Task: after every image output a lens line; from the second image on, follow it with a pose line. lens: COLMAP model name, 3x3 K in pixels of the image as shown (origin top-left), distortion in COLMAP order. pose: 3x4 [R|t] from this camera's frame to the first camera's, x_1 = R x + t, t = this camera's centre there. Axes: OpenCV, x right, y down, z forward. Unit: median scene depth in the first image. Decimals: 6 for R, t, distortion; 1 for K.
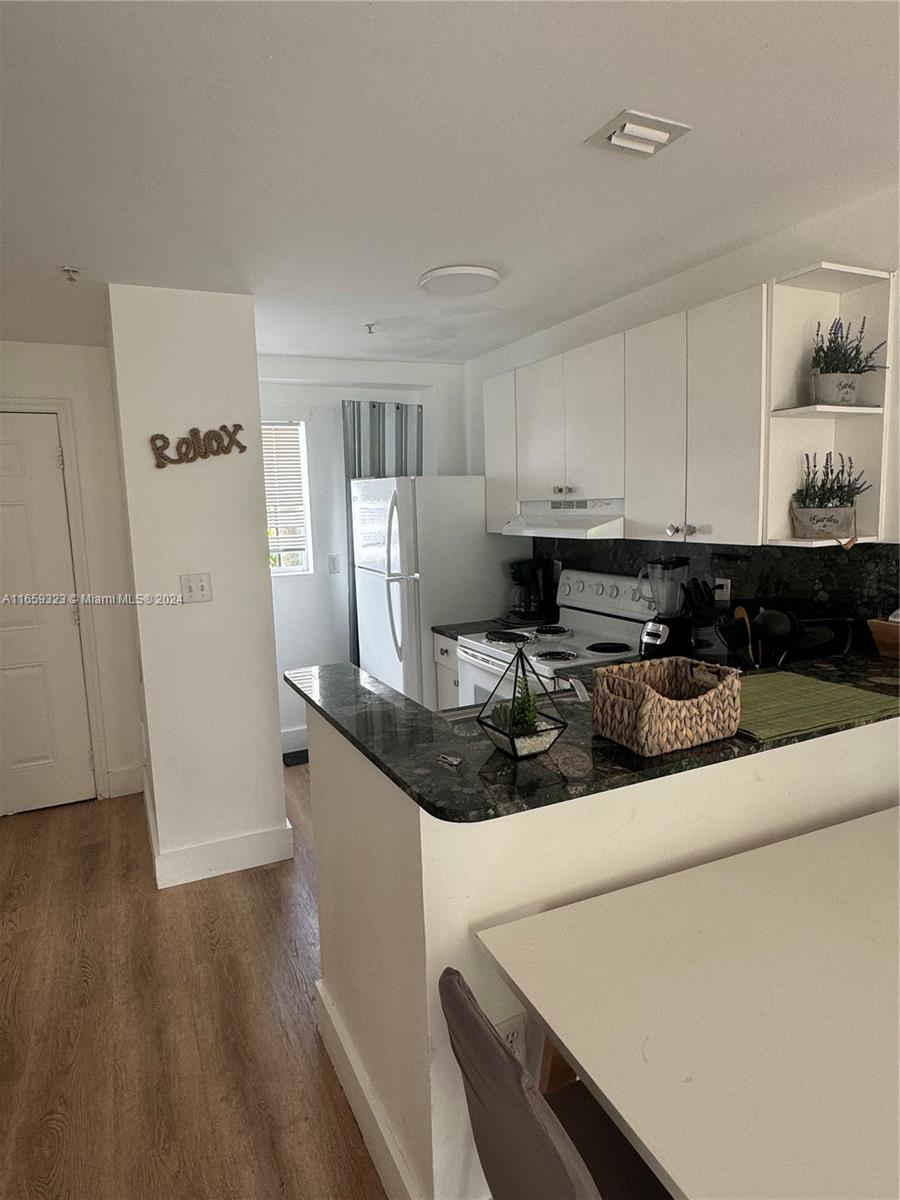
lens RADIAL K [[708.2, 0, 450.5], [0, 708.2, 599.0], [0, 0, 1]] dist [-0.004136, 0.000367]
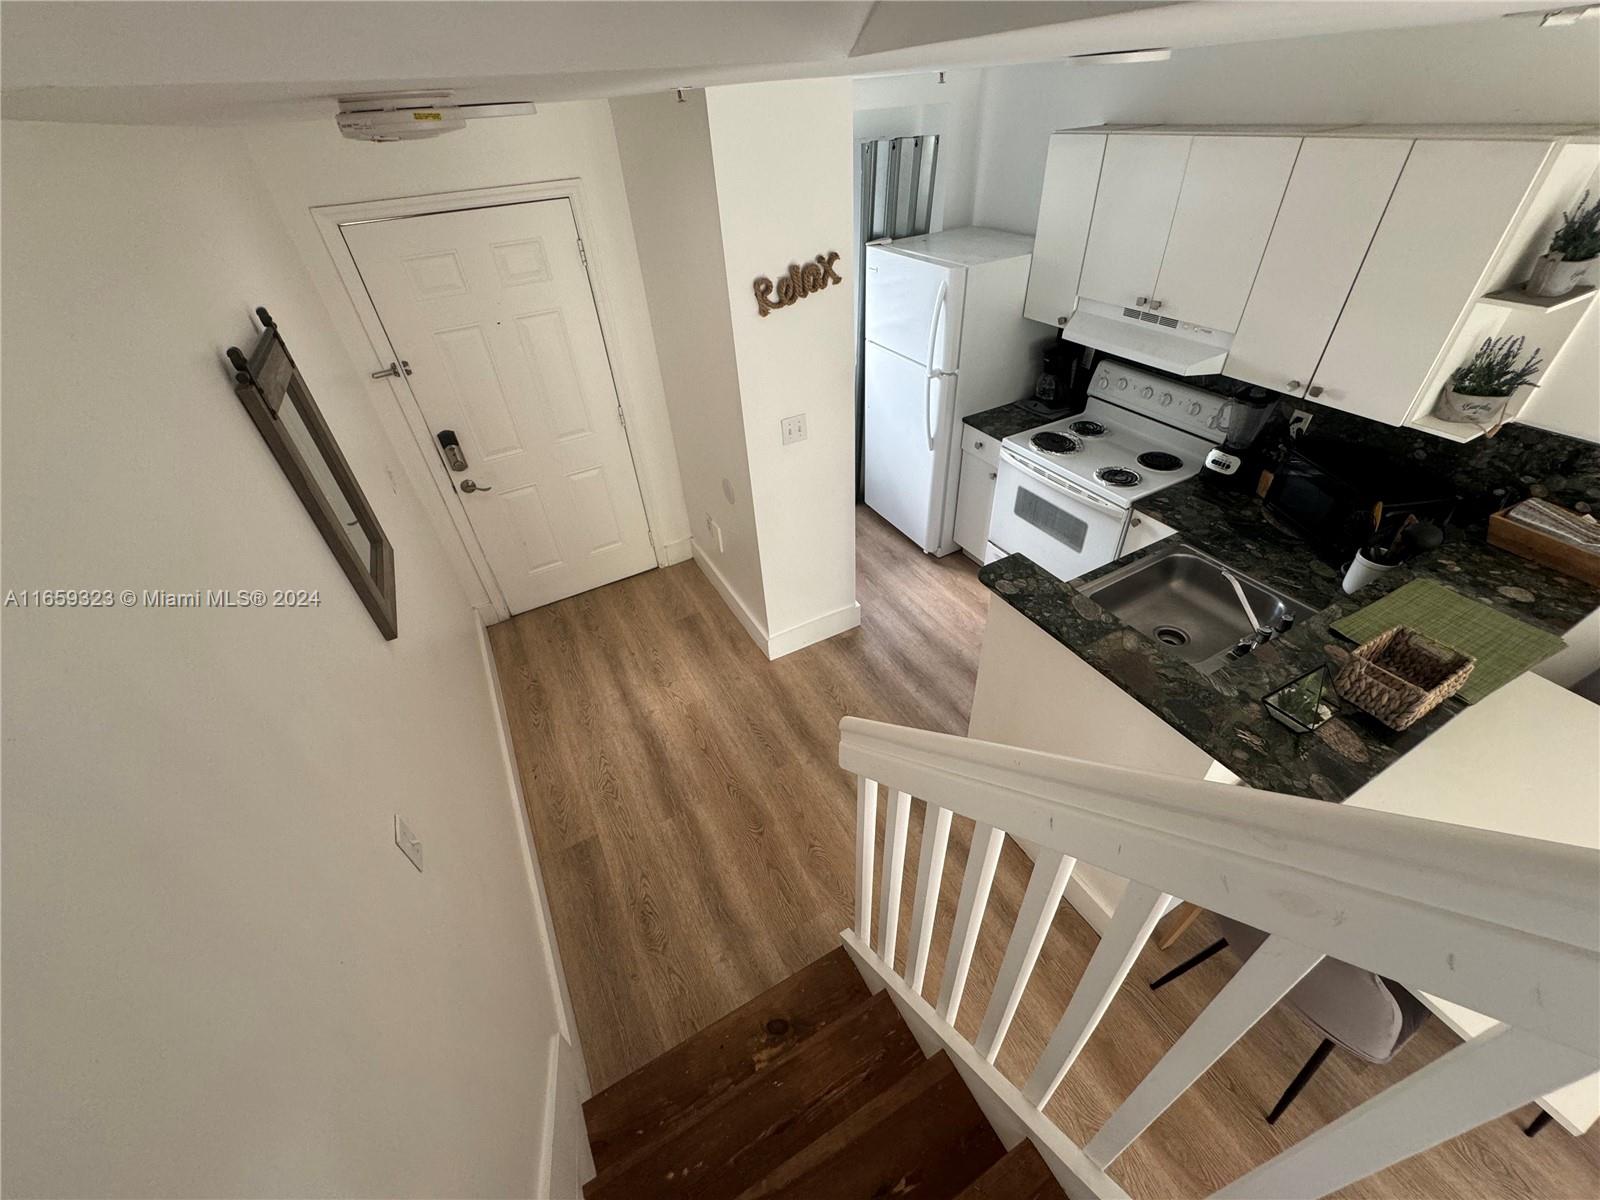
lens RADIAL K [[638.0, 0, 802.1], [0, 638.0, 601.0], [0, 0, 1]] dist [-0.003589, 0.000549]
pose [[0.998755, -0.047325, 0.015748, -0.385603], [0.032663, 0.859227, 0.510550, -0.288227], [-0.037693, -0.509400, 0.859704, 0.054352]]
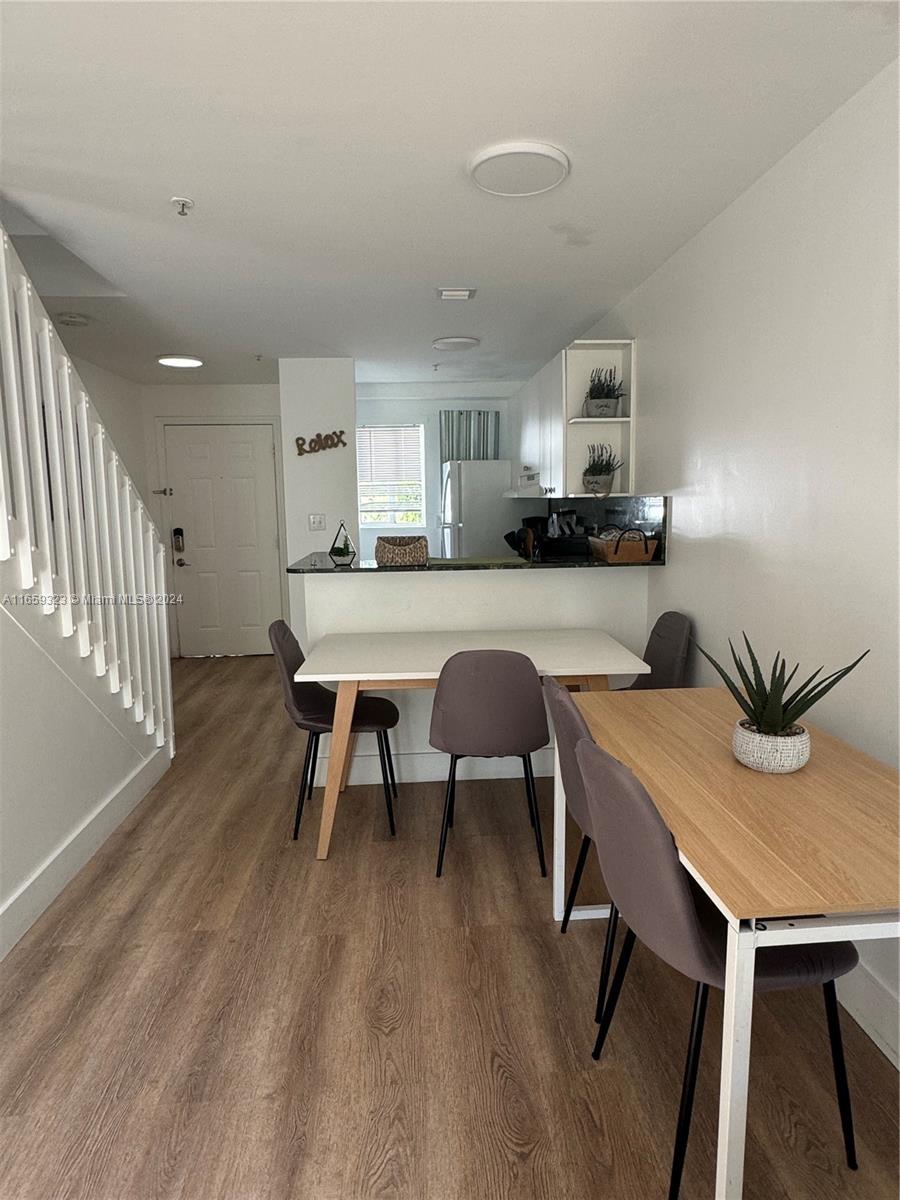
lens RADIAL K [[708.2, 0, 447.6], [0, 708.2, 601.0], [0, 0, 1]] dist [-0.004136, 0.000367]
pose [[0.926414, 0.071690, -0.369618, 0.650337], [-0.065467, 0.997422, 0.029369, 0.113770], [0.370771, -0.003010, 0.928719, -0.571789]]
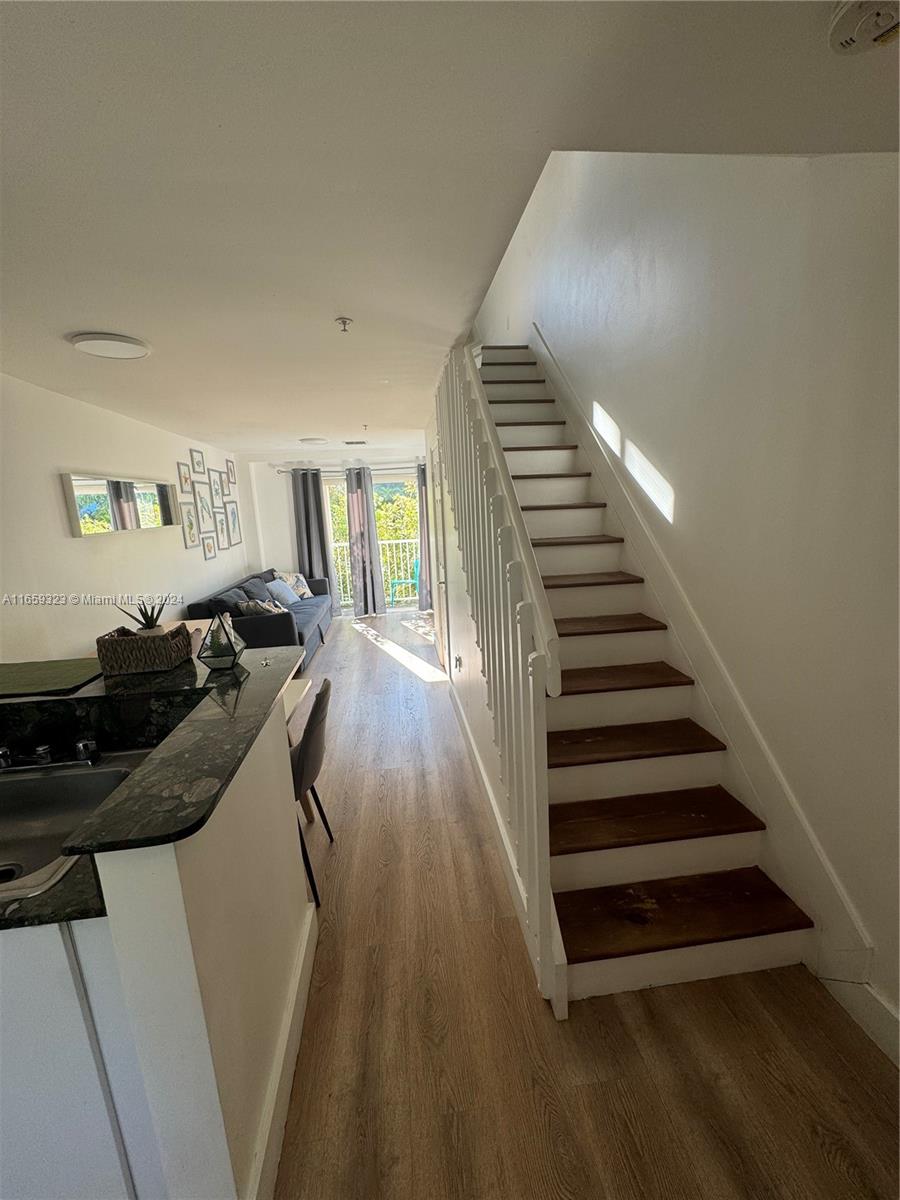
lens RADIAL K [[478.5, 0, 449.1], [0, 478.5, 600.5], [0, 0, 1]] dist [-0.003589, 0.000549]
pose [[-0.941550, 0.006894, 0.336804, -0.406518], [0.117241, 0.943994, 0.308430, -0.122342], [-0.315815, 0.329890, -0.889626, 0.868301]]
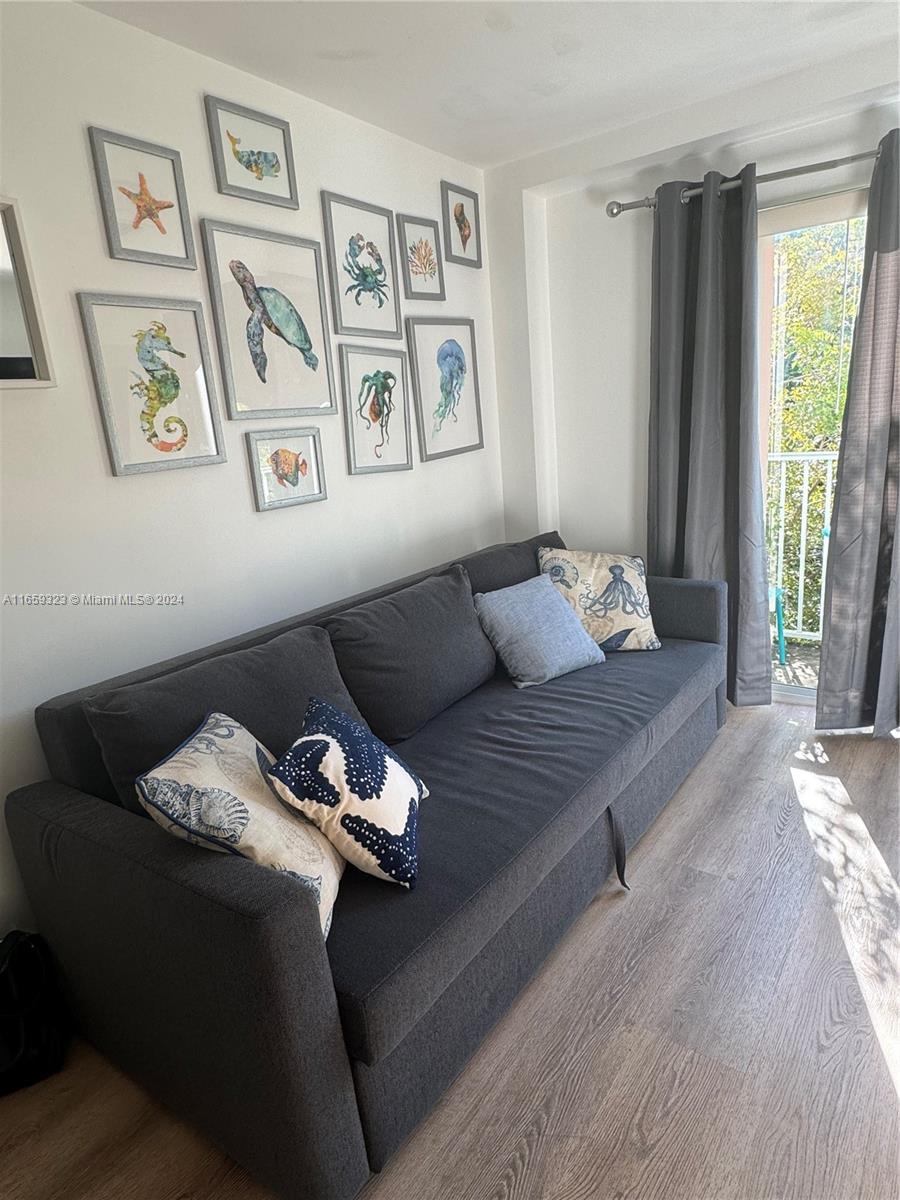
lens RADIAL K [[708.2, 0, 449.5], [0, 708.2, 601.2], [0, 0, 1]] dist [-0.004136, 0.000367]
pose [[-0.465590, -0.156898, 0.870982, 0.293682], [0.208461, 0.937025, 0.280229, 0.108345], [-0.860099, 0.312038, -0.403562, -0.374823]]
